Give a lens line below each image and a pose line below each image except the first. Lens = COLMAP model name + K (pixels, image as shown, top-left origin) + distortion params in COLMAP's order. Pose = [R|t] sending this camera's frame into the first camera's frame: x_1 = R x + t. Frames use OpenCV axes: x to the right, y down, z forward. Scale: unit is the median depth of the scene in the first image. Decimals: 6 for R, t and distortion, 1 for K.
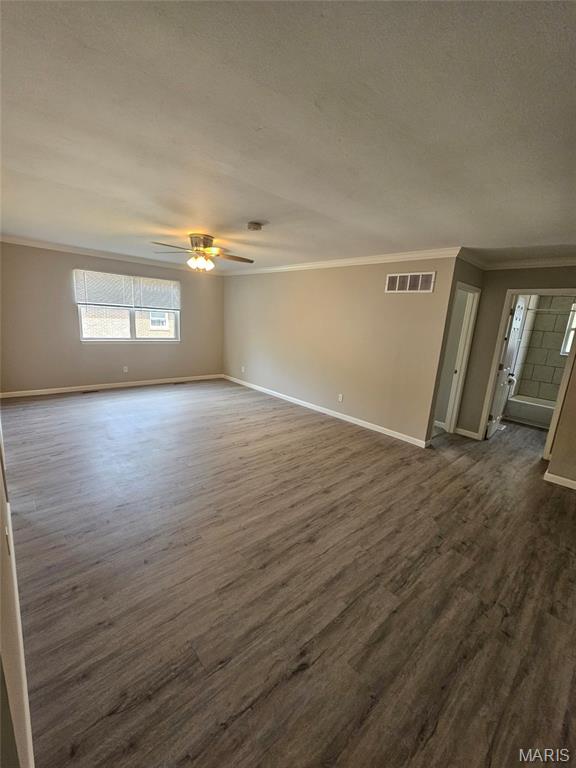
lens RADIAL K [[315.9, 0, 290.0], [0, 315.9, 385.2], [0, 0, 1]] dist [0.000528, 0.000031]
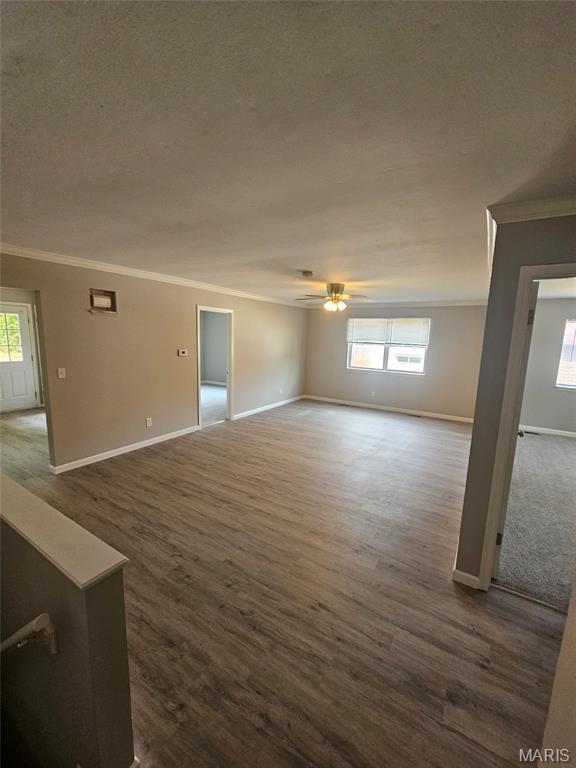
lens RADIAL K [[315.9, 0, 290.0], [0, 315.9, 385.2], [0, 0, 1]] dist [0.000528, 0.000031]
pose [[0.266360, 0.096385, -0.959042, 1.292278], [-0.218179, 0.975191, 0.037411, -0.132107], [0.938856, 0.199278, 0.280781, 0.799372]]
